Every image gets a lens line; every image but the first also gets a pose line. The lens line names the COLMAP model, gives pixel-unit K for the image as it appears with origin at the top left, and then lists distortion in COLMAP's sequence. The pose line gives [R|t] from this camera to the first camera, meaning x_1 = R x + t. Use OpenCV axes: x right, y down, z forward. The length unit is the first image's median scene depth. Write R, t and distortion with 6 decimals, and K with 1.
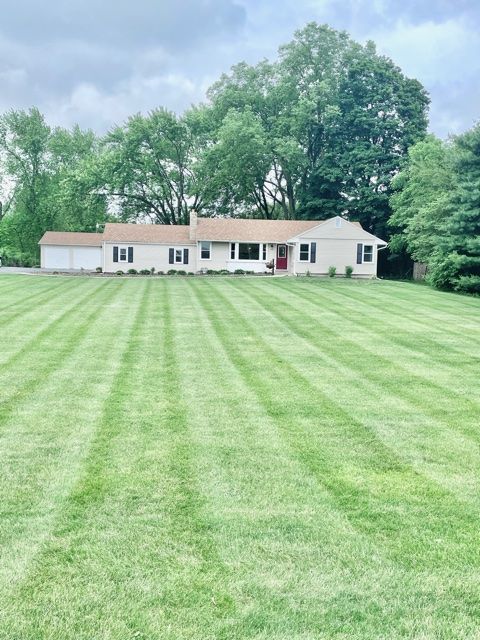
lens RADIAL K [[637.6, 0, 241.0], [0, 637.6, 318.8], [0, 0, 1]] dist [0.102104, 0.000000]
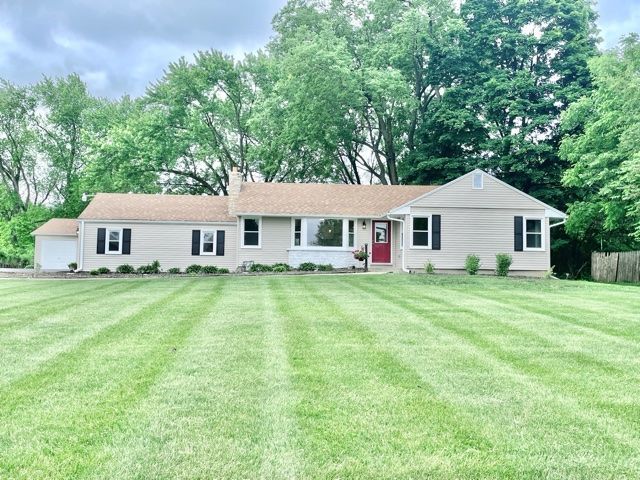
lens RADIAL K [[637.6, 0, 322.9], [0, 637.6, 239.6], [0, 0, 1]] dist [0.102104, 0.000000]
pose [[0.999517, -0.011183, -0.028983, 0.027504], [0.007346, 0.991583, -0.129267, -0.023131], [0.030184, 0.128992, 0.991186, 0.418114]]
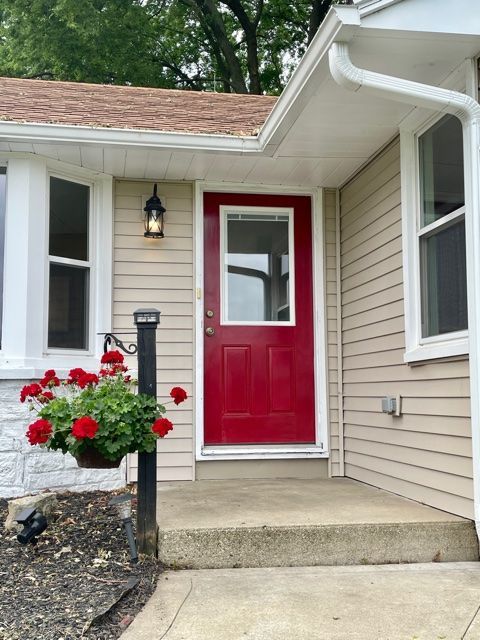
lens RADIAL K [[746.4, 0, 240.3], [0, 746.4, 320.5], [0, 0, 1]] dist [0.002447, 0.000000]
pose [[0.996491, -0.010644, 0.083026, 0.052032], [0.026213, 0.981673, -0.188763, -0.075515], [-0.079495, 0.190277, 0.978507, 0.893465]]
